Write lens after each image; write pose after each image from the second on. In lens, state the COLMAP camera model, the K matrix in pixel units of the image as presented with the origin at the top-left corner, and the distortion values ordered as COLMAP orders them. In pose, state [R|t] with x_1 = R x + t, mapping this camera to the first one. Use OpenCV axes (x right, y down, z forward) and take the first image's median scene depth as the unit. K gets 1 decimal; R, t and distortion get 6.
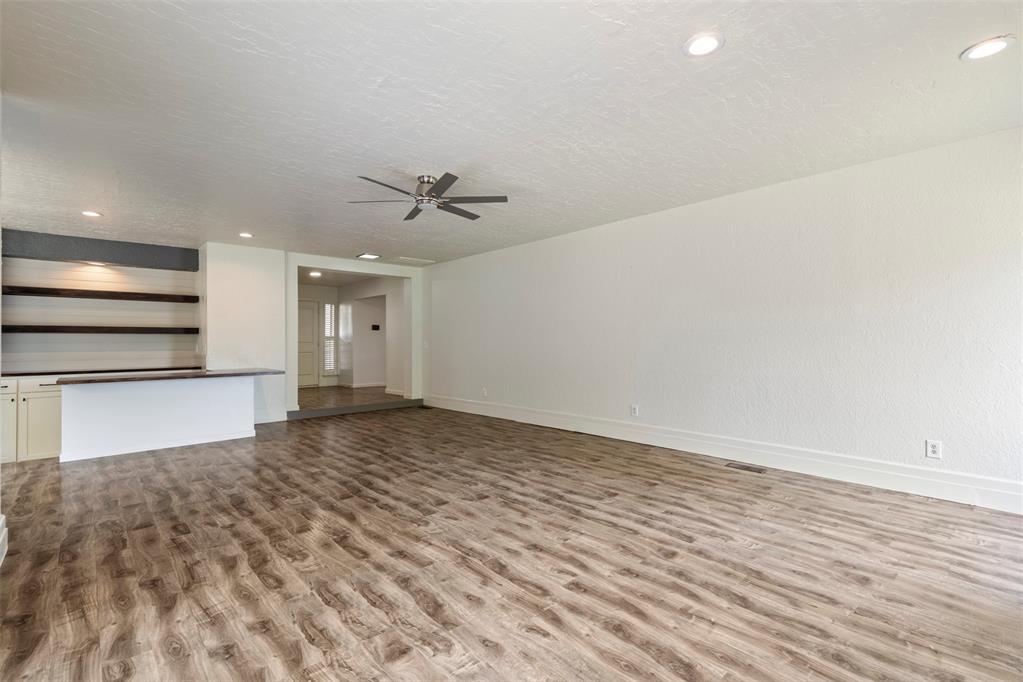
lens RADIAL K [[464.1, 0, 515.0], [0, 464.1, 343.7], [0, 0, 1]] dist [0.014098, -0.002534]
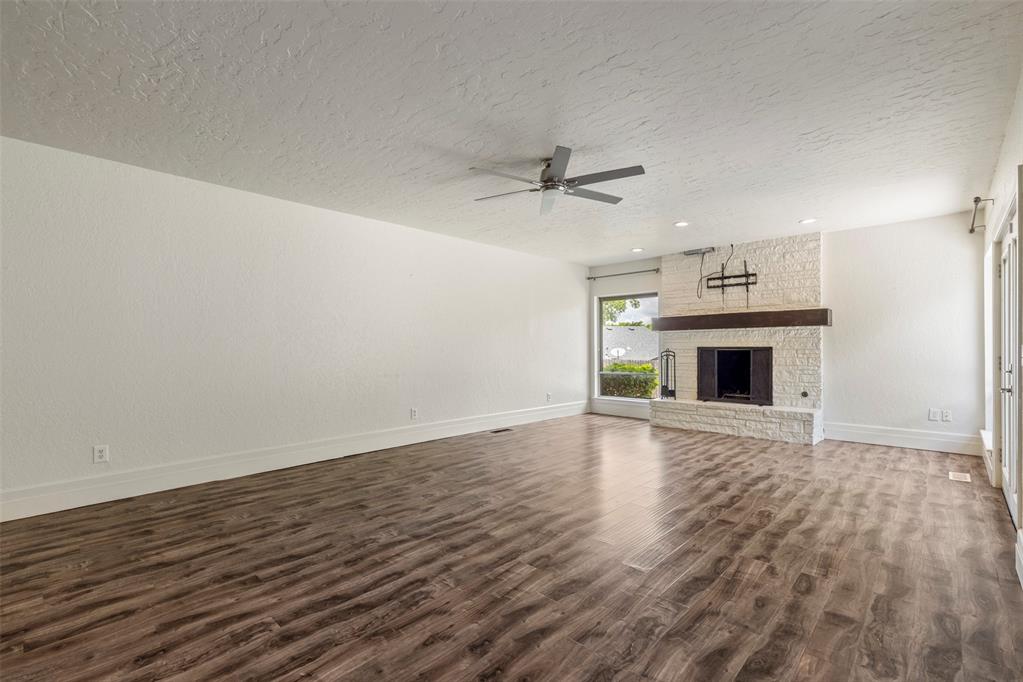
lens RADIAL K [[464.1, 0, 521.6], [0, 464.1, 344.9], [0, 0, 1]] dist [0.014098, -0.002534]
pose [[-0.091002, 0.008141, 0.995817, -1.560829], [0.001443, 0.999967, -0.008043, 0.007173], [-0.995850, 0.000705, -0.091011, 1.660597]]
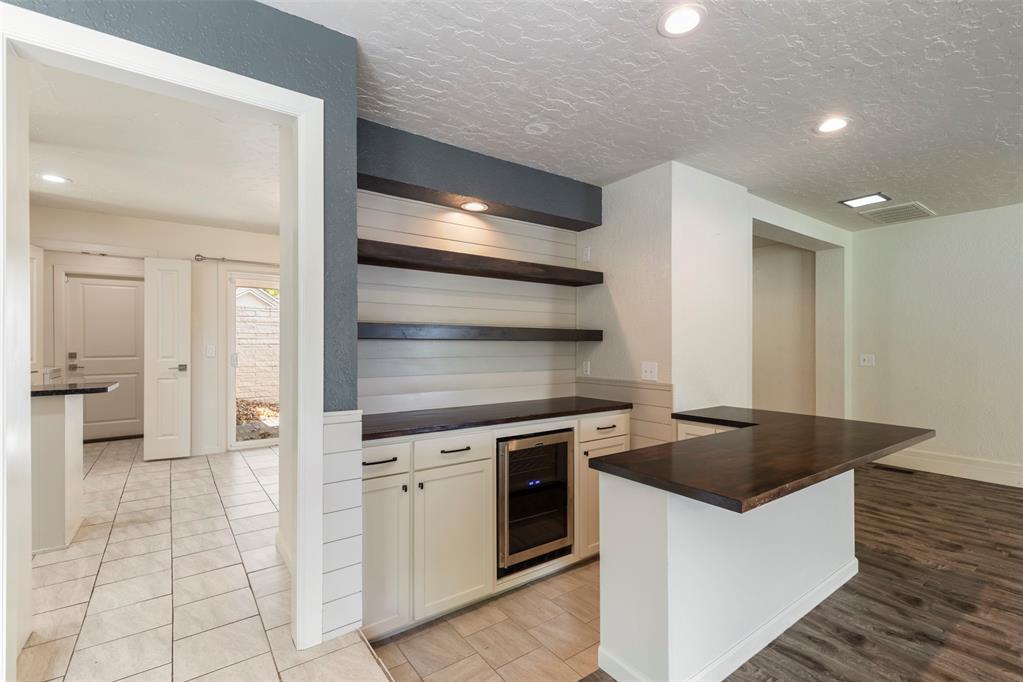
lens RADIAL K [[464.1, 0, 516.7], [0, 464.1, 344.7], [0, 0, 1]] dist [0.014098, -0.002534]
pose [[0.994252, 0.005561, -0.106924, -1.822838], [-0.005801, 0.999981, -0.001934, -0.037004], [0.106912, 0.002543, 0.994265, 1.126772]]
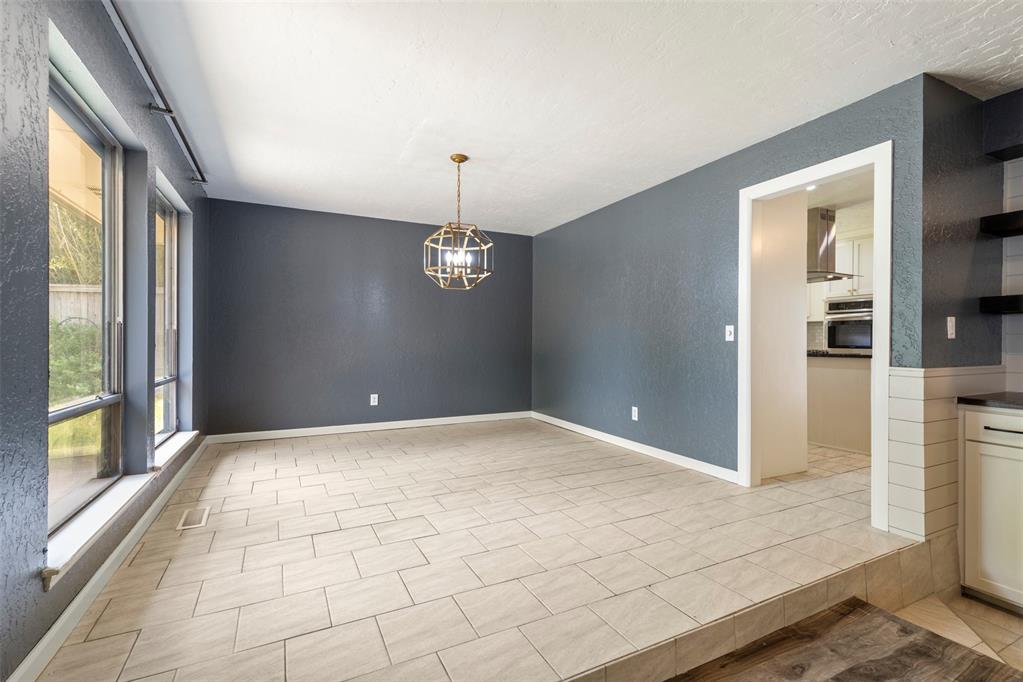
lens RADIAL K [[464.1, 0, 516.9], [0, 464.1, 336.5], [0, 0, 1]] dist [0.014098, -0.002534]
pose [[-0.272769, -0.002945, -0.962075, -1.070108], [0.000093, 0.999995, -0.003088, 0.002273], [0.962080, -0.000931, -0.272767, 1.306803]]
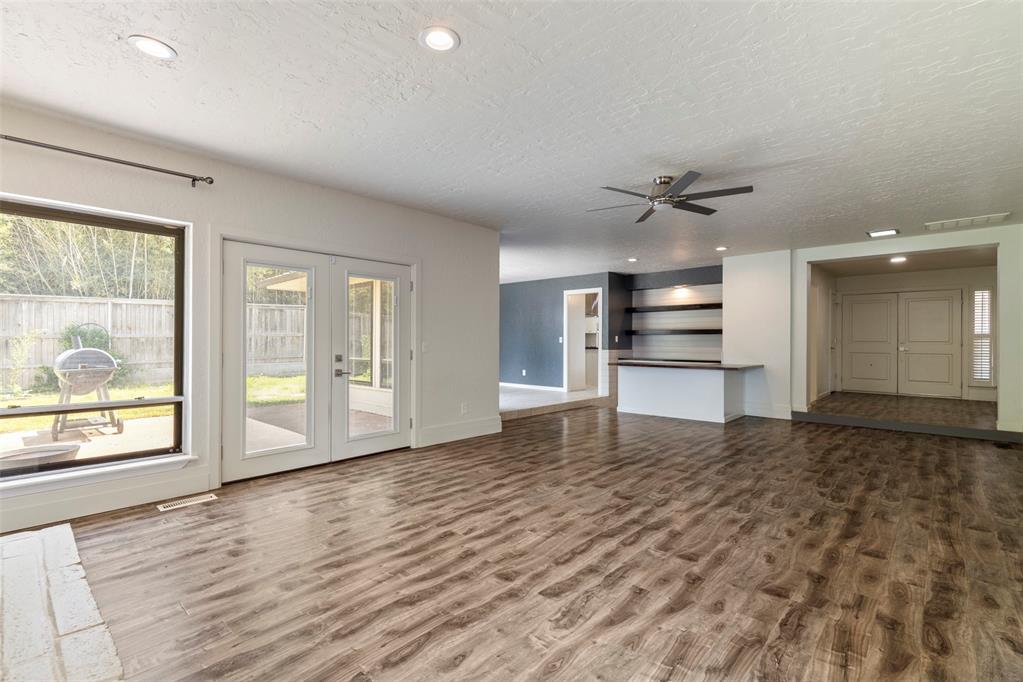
lens RADIAL K [[464.1, 0, 521.6], [0, 464.1, 336.2], [0, 0, 1]] dist [0.014098, -0.002534]
pose [[0.093432, -0.009276, -0.995582, 1.140339], [-0.004596, 0.999942, -0.009748, -0.002359], [0.995615, 0.005487, 0.093384, 0.872972]]
